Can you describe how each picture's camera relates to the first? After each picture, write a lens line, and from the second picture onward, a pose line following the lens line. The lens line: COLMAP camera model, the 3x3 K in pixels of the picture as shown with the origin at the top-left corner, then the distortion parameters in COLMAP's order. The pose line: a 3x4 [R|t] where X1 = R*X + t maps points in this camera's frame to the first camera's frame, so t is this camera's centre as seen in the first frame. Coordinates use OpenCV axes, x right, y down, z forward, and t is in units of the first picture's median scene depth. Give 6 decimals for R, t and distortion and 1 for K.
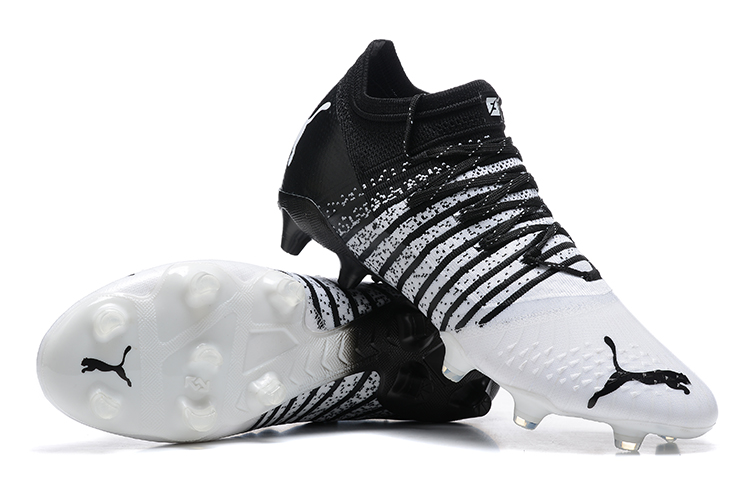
lens RADIAL K [[1936.4, 0, 375.0], [0, 1936.4, 250.0], [0, 0, 1]] dist [0.064156, 0.000000]
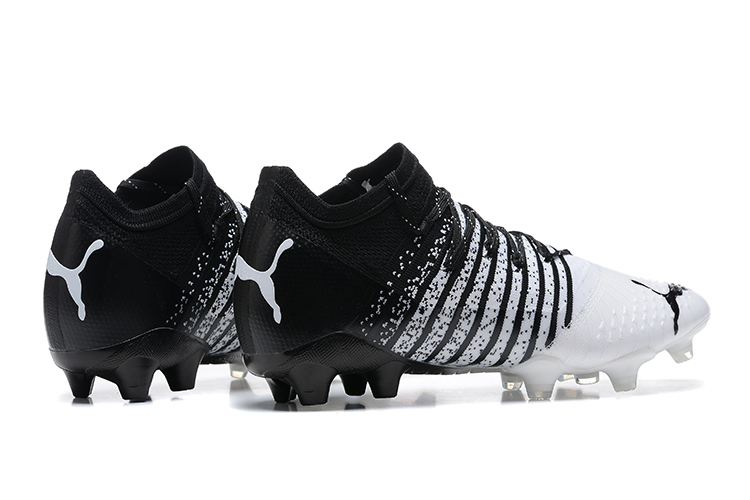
lens RADIAL K [[1936.4, 0, 375.0], [0, 1936.4, 250.0], [0, 0, 1]] dist [0.064156, 0.000000]
pose [[0.516439, -0.426410, 0.742607, -0.741008], [0.512800, 0.848516, 0.130602, -0.181945], [-0.685804, 0.313361, 0.656870, 0.365434]]
